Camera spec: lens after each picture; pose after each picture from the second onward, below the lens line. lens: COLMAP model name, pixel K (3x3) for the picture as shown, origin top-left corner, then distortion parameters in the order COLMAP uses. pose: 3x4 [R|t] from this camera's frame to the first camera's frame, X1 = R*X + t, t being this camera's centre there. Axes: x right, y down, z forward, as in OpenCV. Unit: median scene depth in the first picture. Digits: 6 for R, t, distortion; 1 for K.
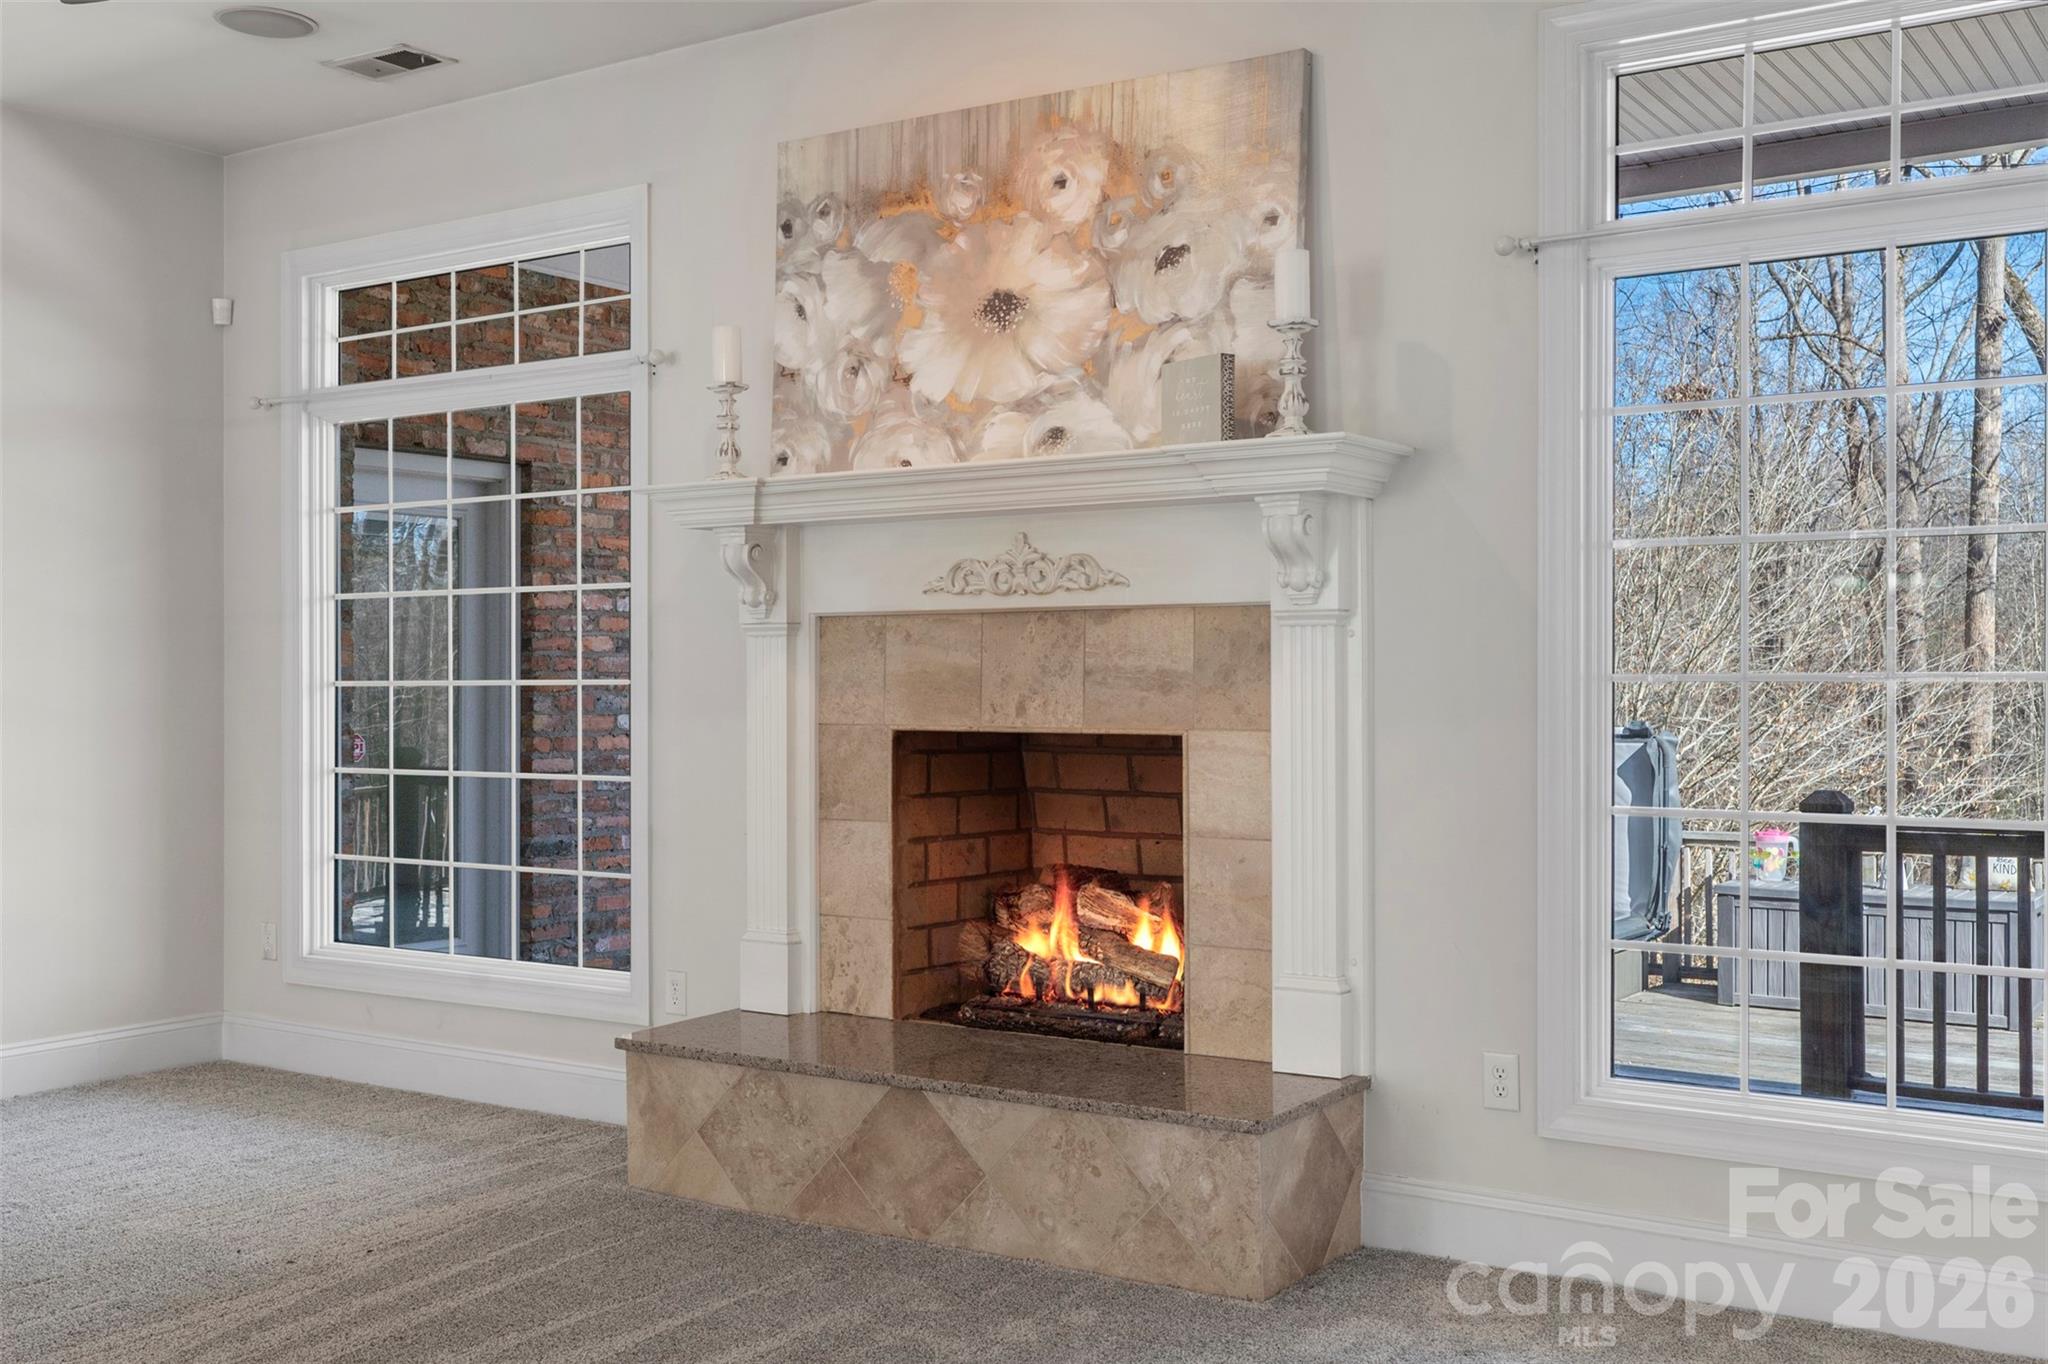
lens RADIAL K [[2039.2, 0, 1025.0], [0, 2039.2, 685.7], [0, 0, 1]] dist [-0.004112, 0.000000]
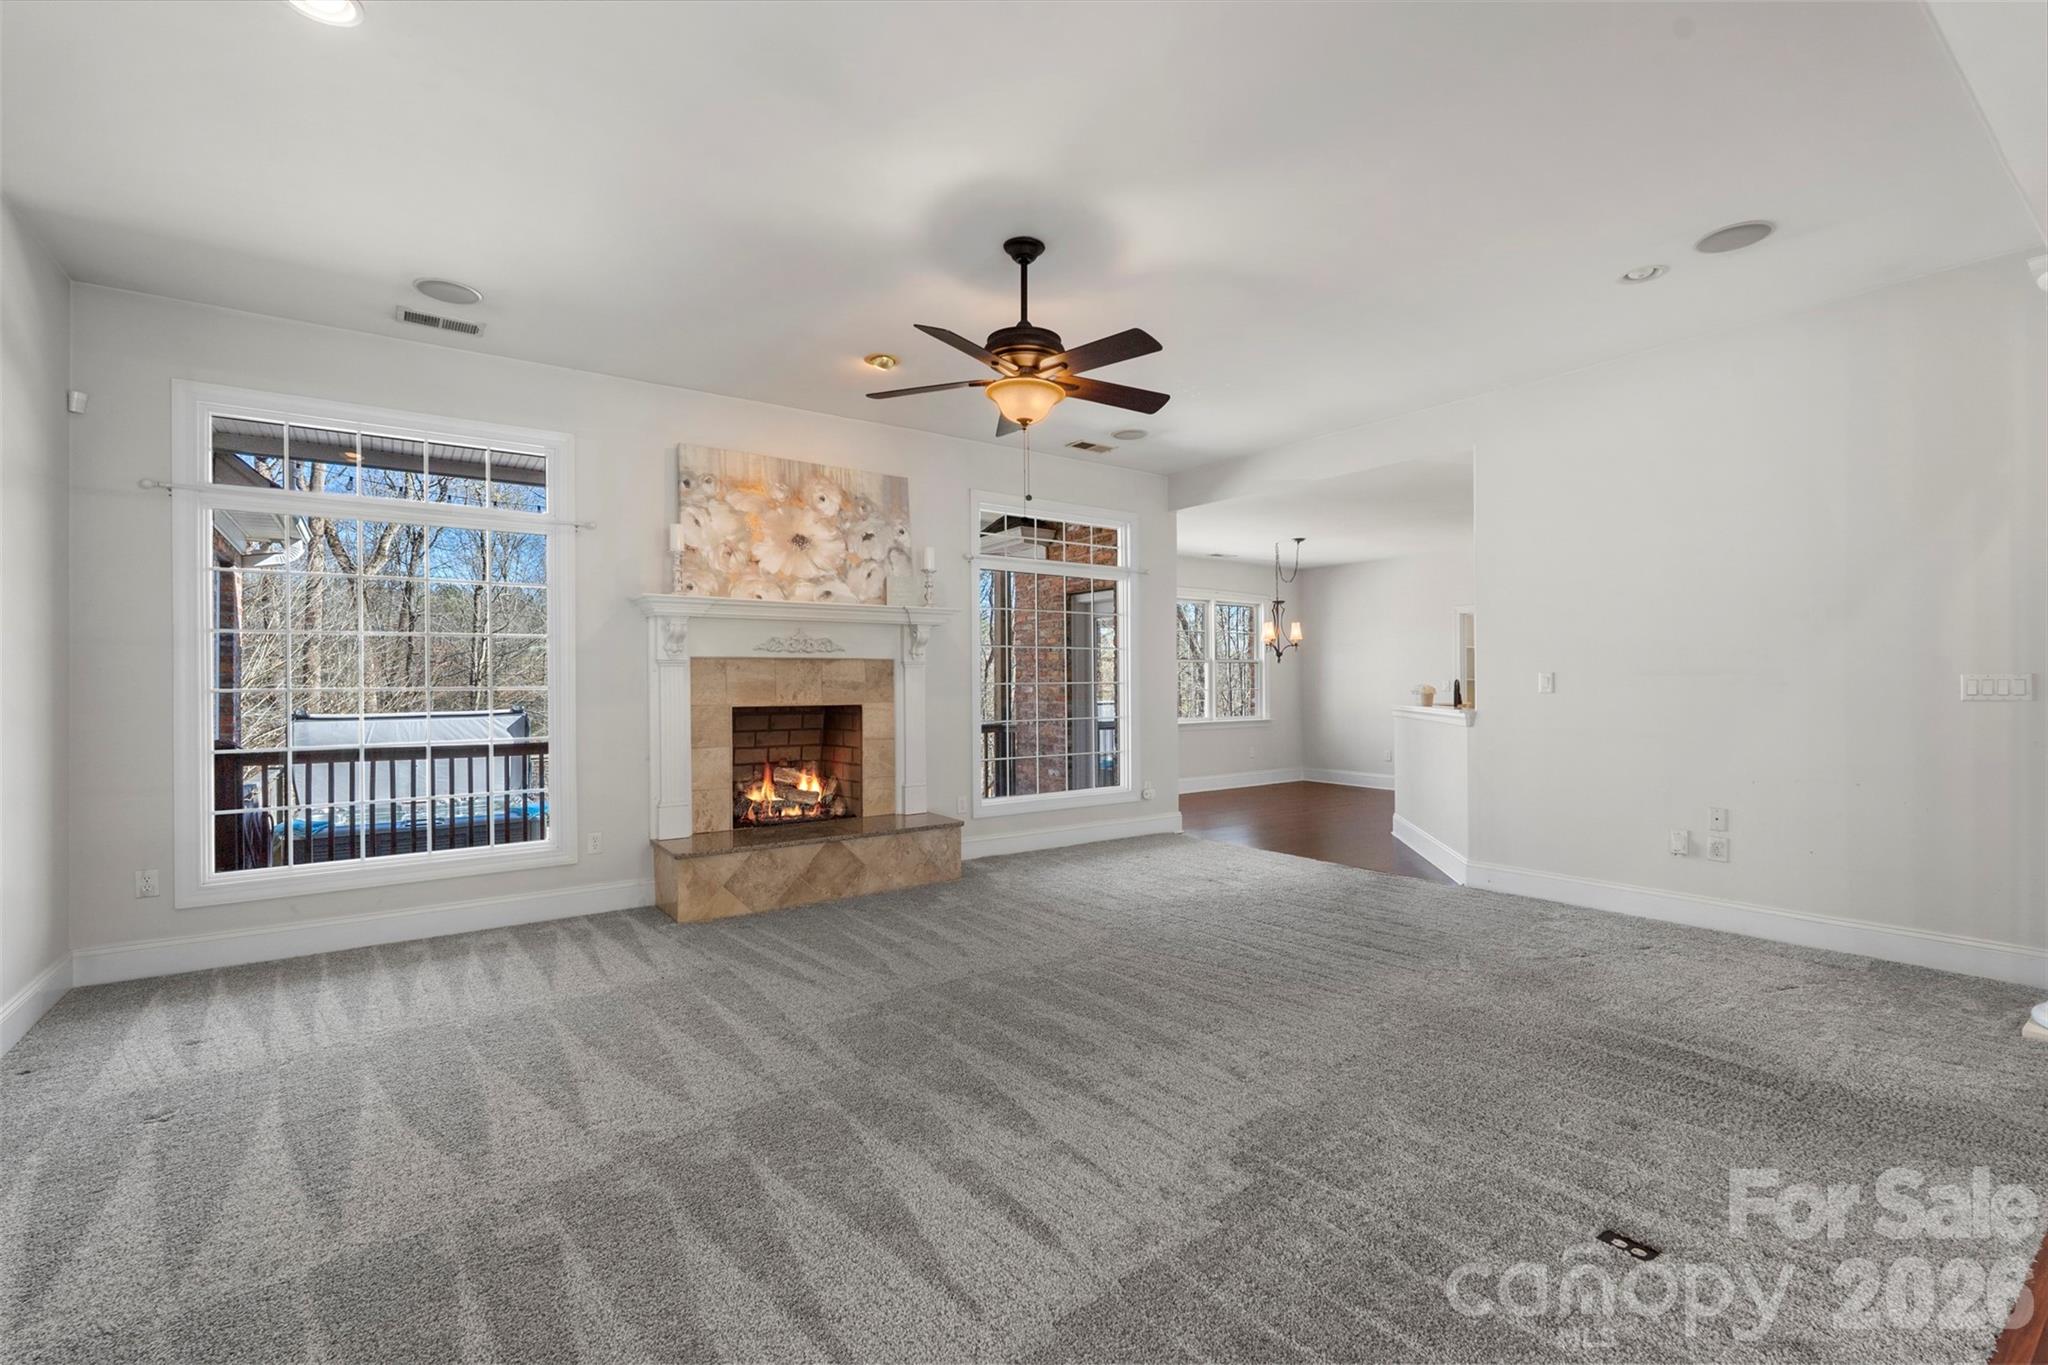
lens RADIAL K [[903.3, 0, 1033.5], [0, 903.3, 681.8], [0, 0, 1]] dist [-0.009440, 0.002219]
pose [[0.346657, 0.003214, 0.937986, -0.968208], [0.009404, 0.999932, -0.006901, 0.002880], [-0.937945, 0.011213, 0.346603, 0.326905]]
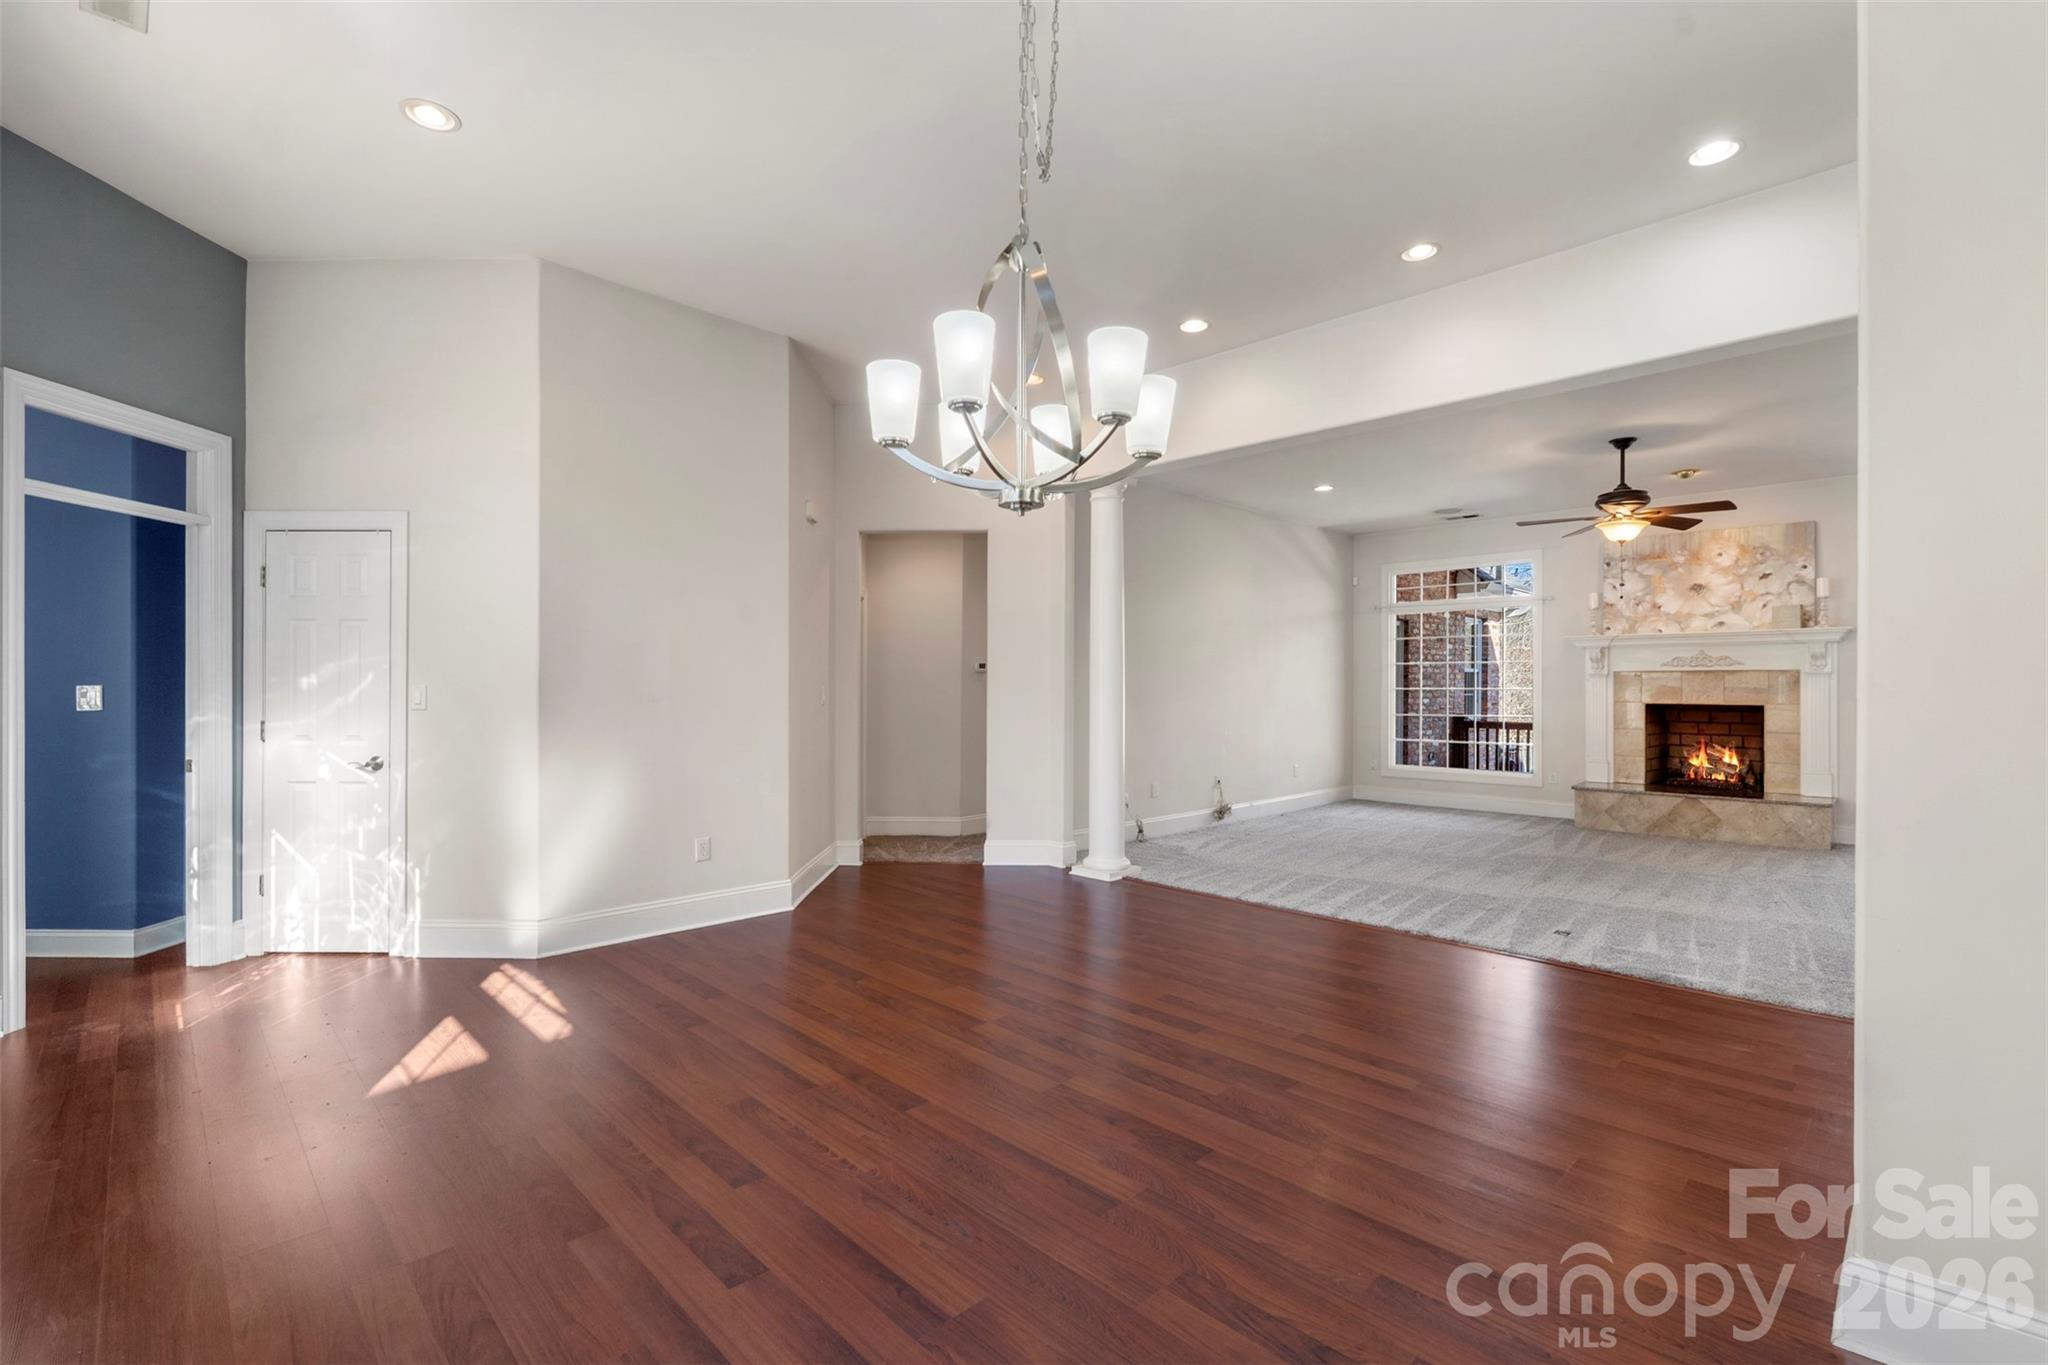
lens RADIAL K [[903.3, 0, 1011.8], [0, 903.3, 684.7], [0, 0, 1]] dist [-0.009440, 0.002219]
pose [[0.977207, 0.003004, -0.212268, -0.861239], [-0.003556, 0.999991, -0.002217, -0.004695], [0.212259, 0.002921, 0.977209, -0.827069]]
